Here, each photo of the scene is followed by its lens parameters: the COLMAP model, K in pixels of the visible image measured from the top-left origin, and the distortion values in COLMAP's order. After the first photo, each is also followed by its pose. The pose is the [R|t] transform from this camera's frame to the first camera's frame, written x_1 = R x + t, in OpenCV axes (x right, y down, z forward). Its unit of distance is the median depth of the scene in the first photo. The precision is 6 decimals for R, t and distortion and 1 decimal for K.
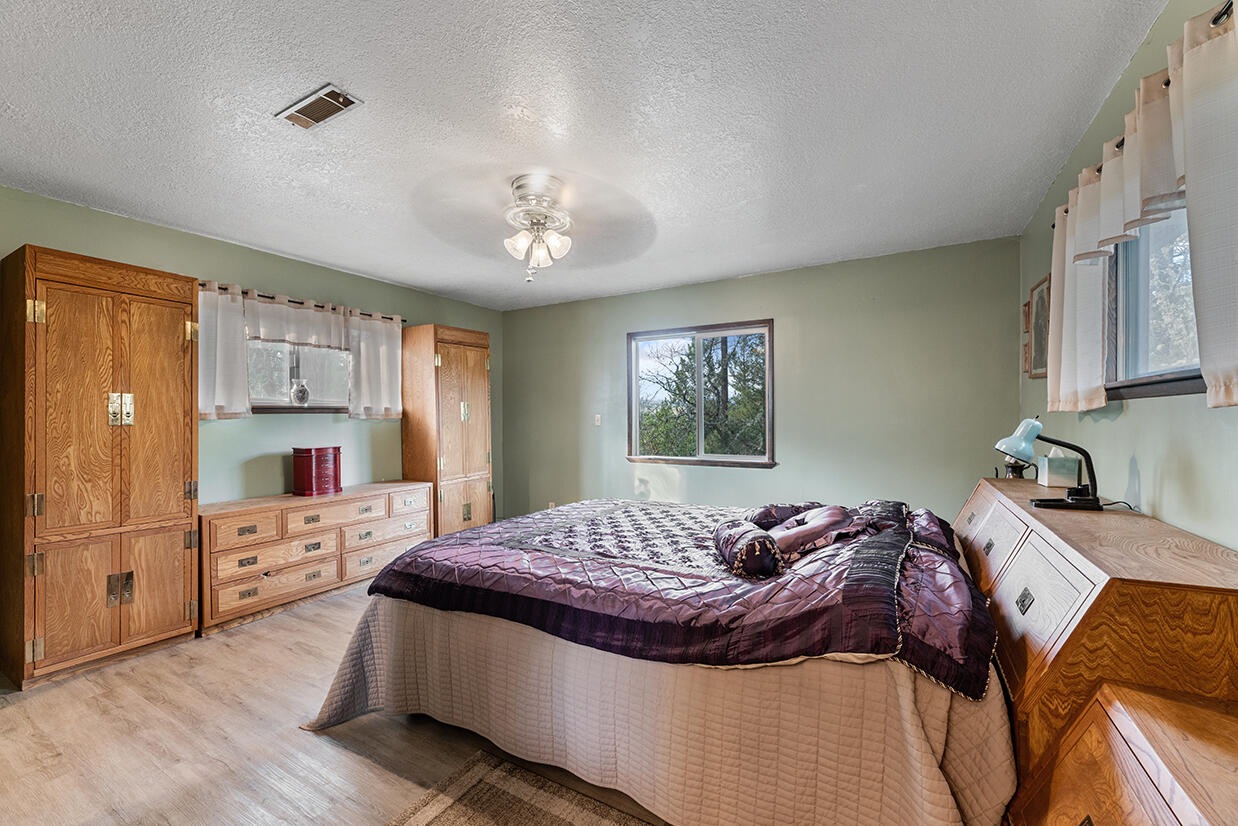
lens RADIAL K [[499.2, 0, 613.6], [0, 499.2, 420.3], [0, 0, 1]] dist [-0.002595, -0.000118]
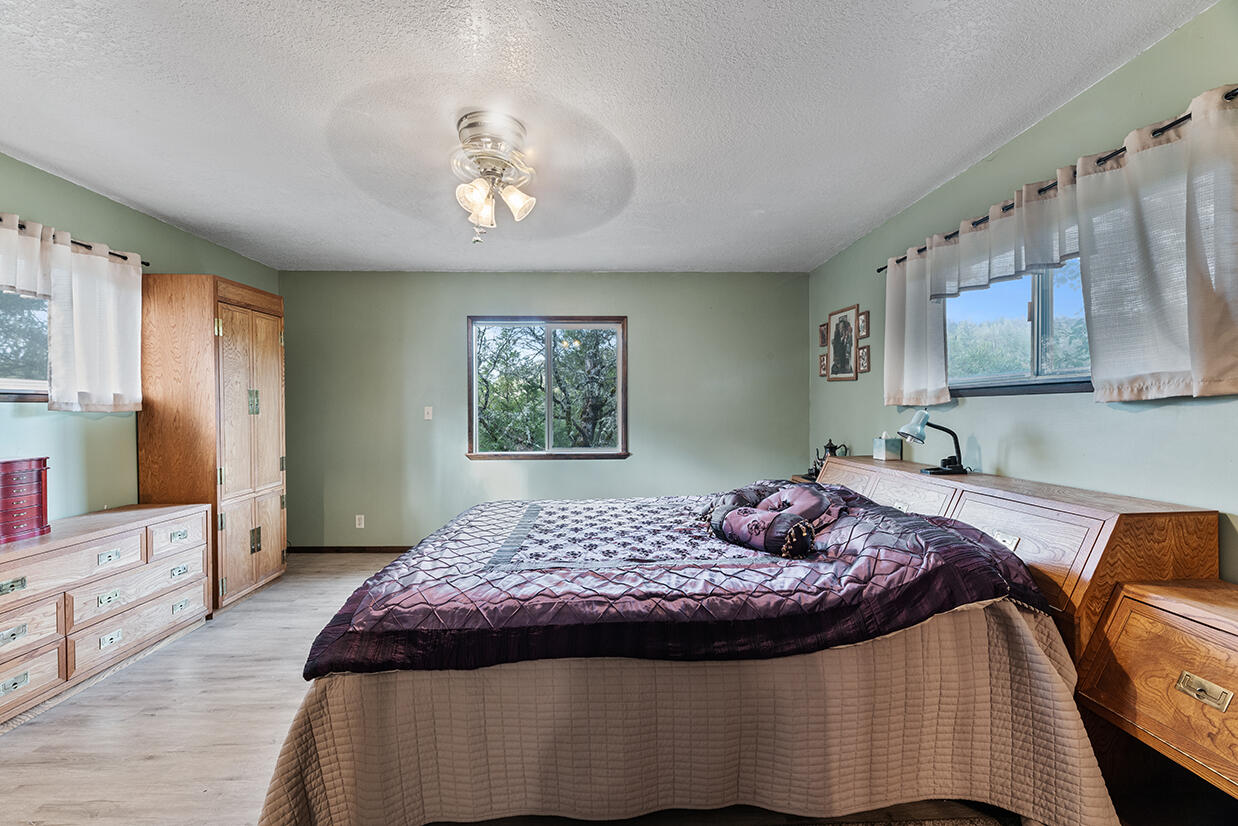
lens RADIAL K [[499.2, 0, 616.1], [0, 499.2, 409.3], [0, 0, 1]] dist [-0.002595, -0.000118]
pose [[0.850874, 0.002245, 0.525364, -0.384732], [0.002774, 0.999958, -0.008766, 0.002683], [-0.525362, 0.008916, 0.850832, 0.180507]]
